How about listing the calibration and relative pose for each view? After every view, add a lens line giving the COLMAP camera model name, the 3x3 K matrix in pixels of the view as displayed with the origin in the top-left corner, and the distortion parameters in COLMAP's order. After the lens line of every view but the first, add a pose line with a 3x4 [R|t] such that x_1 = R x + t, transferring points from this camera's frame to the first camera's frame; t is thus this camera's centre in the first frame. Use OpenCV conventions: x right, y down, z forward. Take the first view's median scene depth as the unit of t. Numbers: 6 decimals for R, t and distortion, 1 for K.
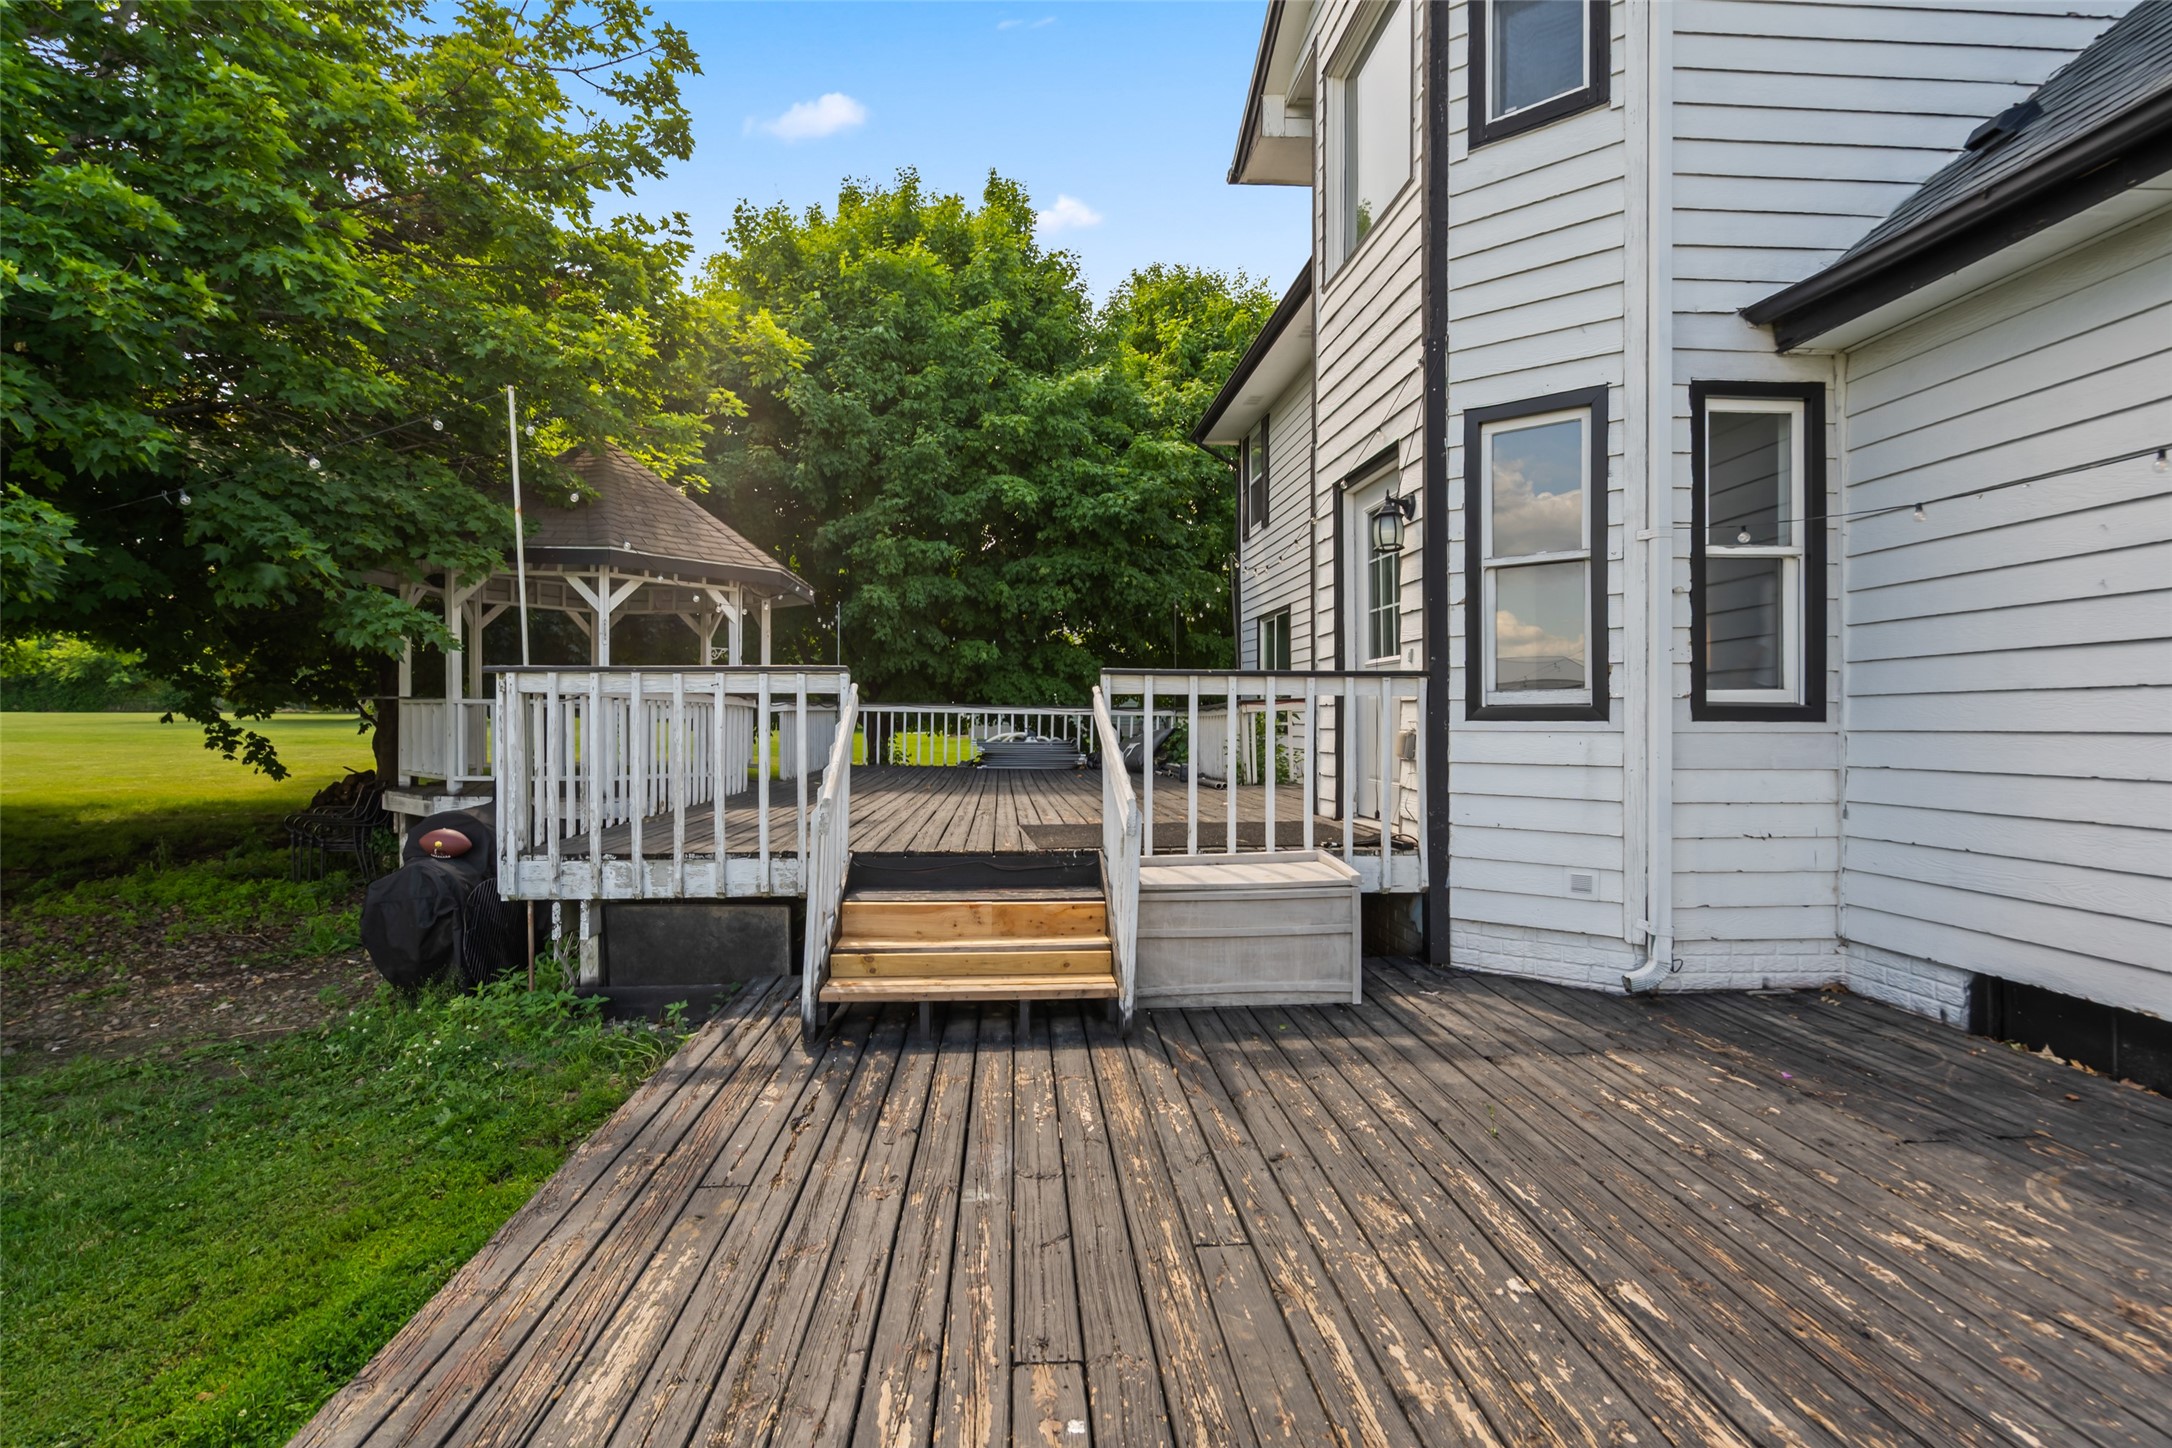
lens RADIAL K [[1014.7, 0, 1082.2], [0, 1014.7, 724.2], [0, 0, 1]] dist [-0.000079, -0.000057]
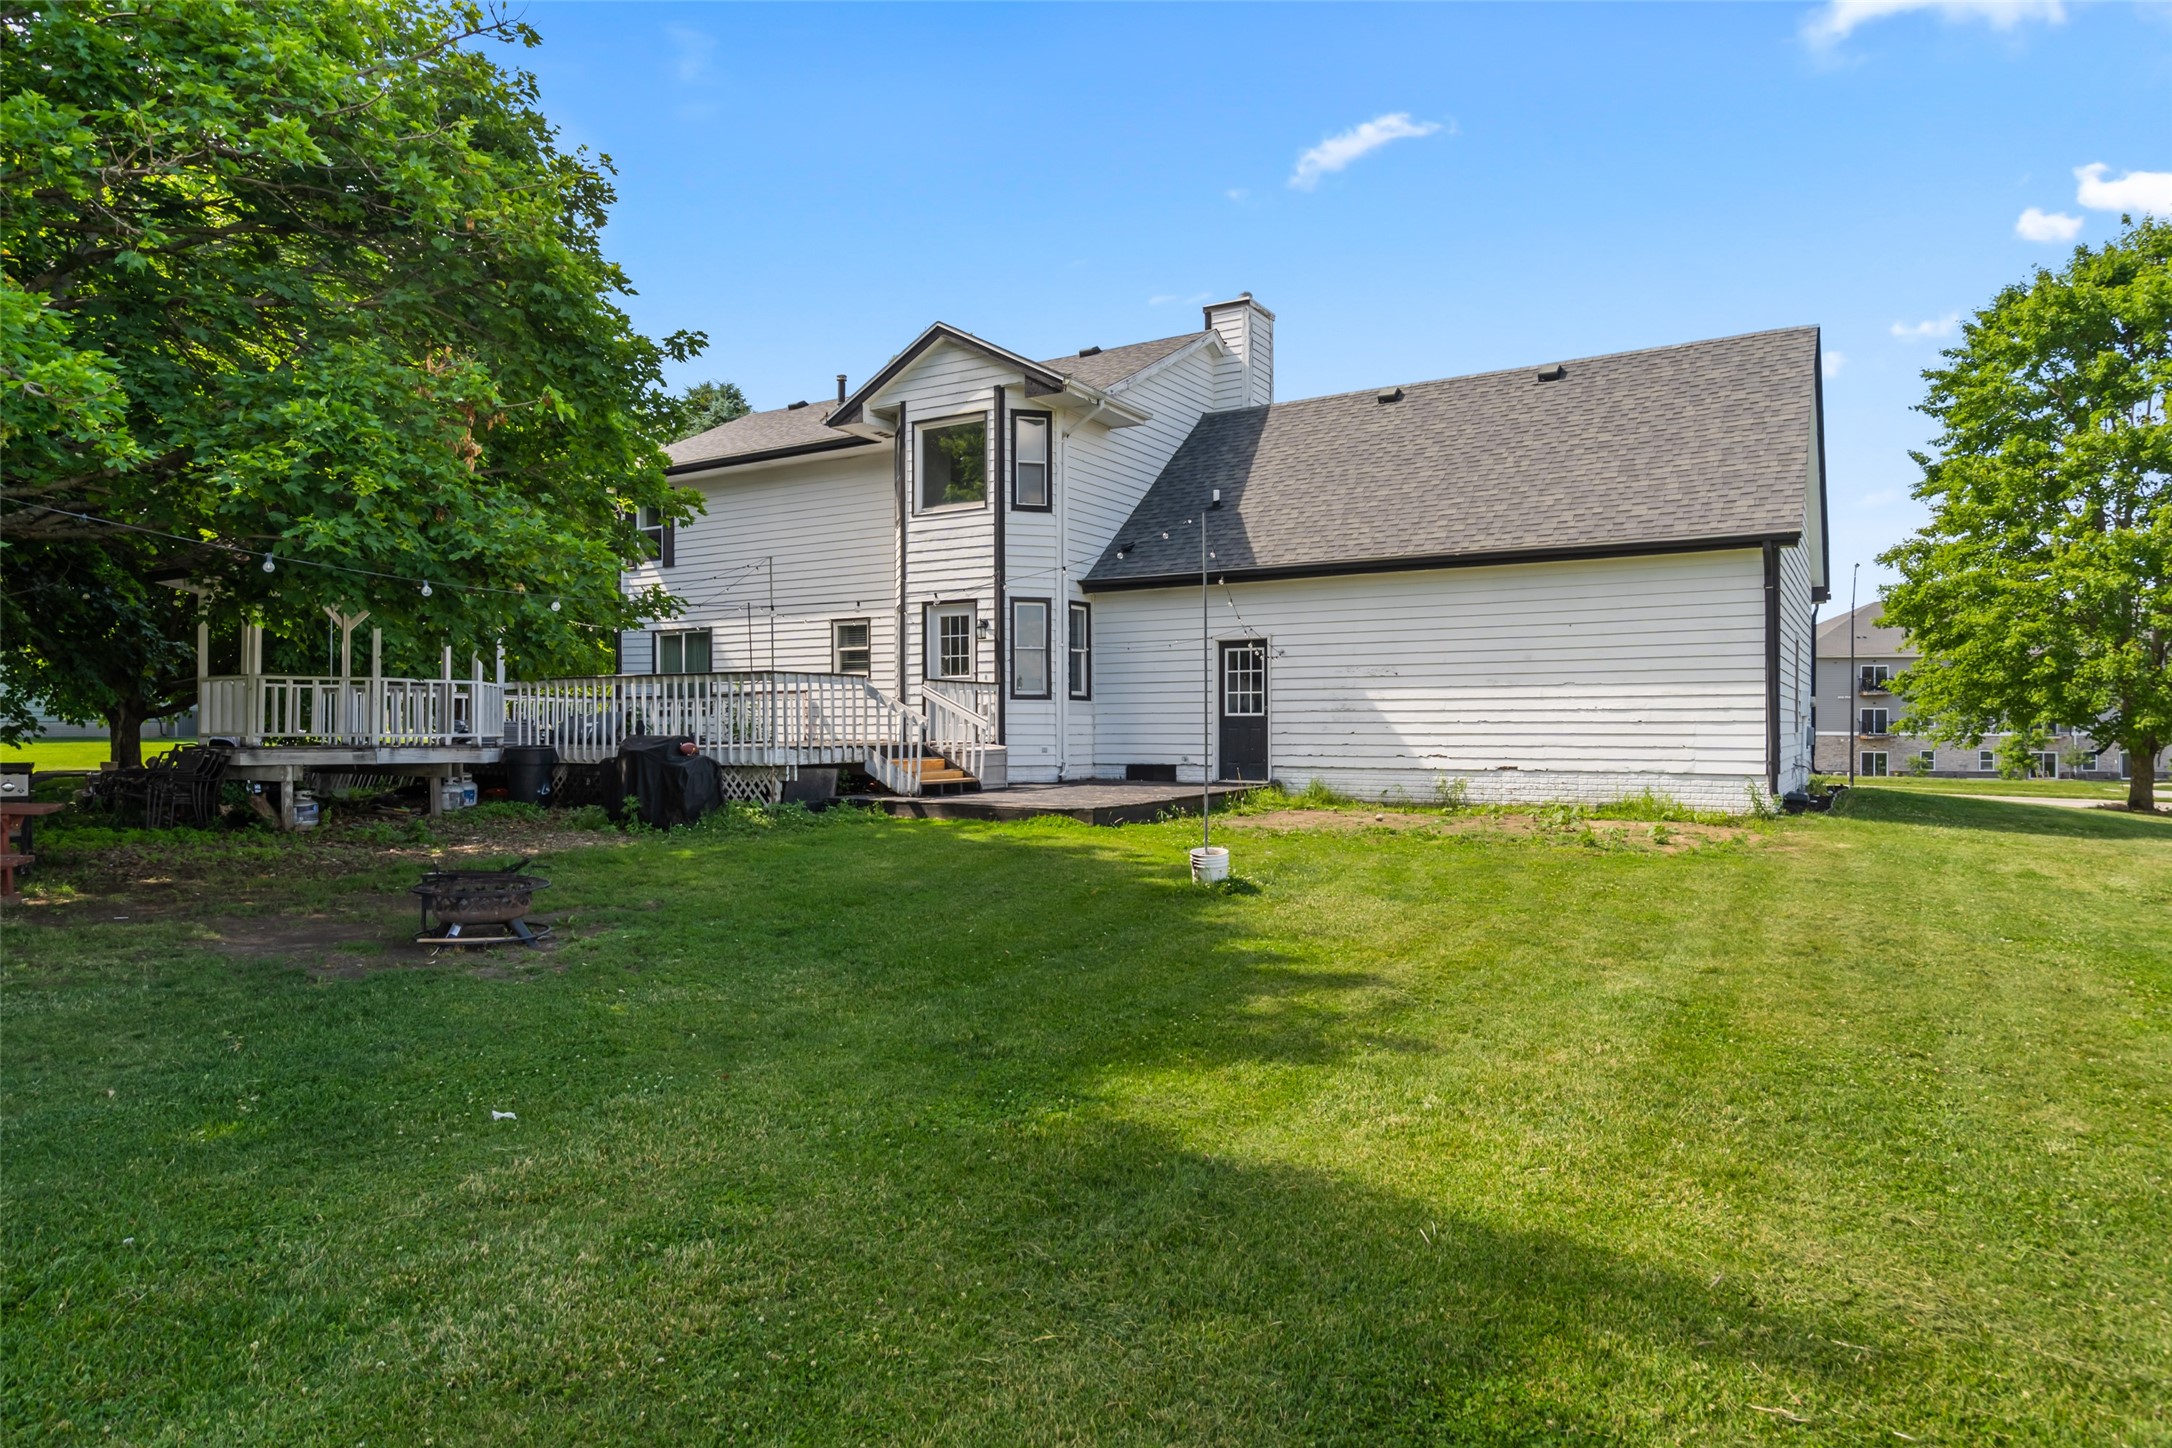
lens RADIAL K [[1249.1, 0, 1087.9], [0, 1249.1, 724.6], [0, 0, 1]] dist [-0.000897, -0.000055]
pose [[0.566309, 0.002446, 0.824190, -2.726538], [0.003073, 0.999982, -0.005080, 0.097244], [-0.824188, 0.005410, 0.566291, -1.377350]]
